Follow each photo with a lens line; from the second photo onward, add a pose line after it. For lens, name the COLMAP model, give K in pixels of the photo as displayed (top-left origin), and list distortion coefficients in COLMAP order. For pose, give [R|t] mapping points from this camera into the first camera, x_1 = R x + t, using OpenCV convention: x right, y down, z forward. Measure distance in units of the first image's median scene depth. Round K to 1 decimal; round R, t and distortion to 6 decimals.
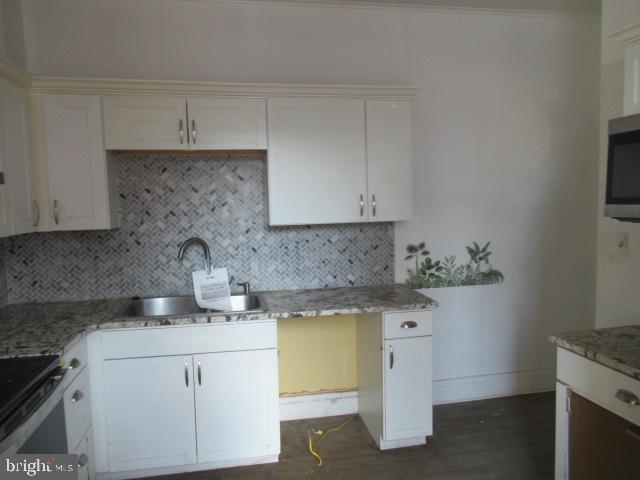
lens RADIAL K [[479.3, 0, 320.6], [0, 479.3, 242.4], [0, 0, 1]] dist [-0.011919, 0.000765]
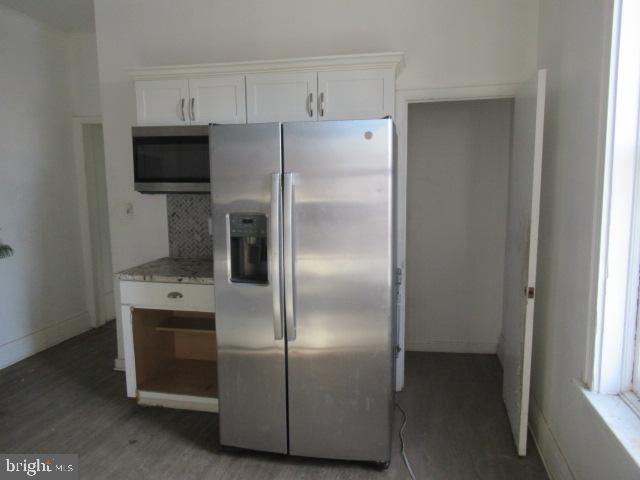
lens RADIAL K [[479.3, 0, 320.9], [0, 479.3, 239.4], [0, 0, 1]] dist [-0.011919, 0.000765]
pose [[0.398100, -0.089070, 0.913008, -0.565071], [0.068580, 0.995380, 0.067203, 0.038073], [-0.914775, 0.035860, 0.402369, -0.138877]]
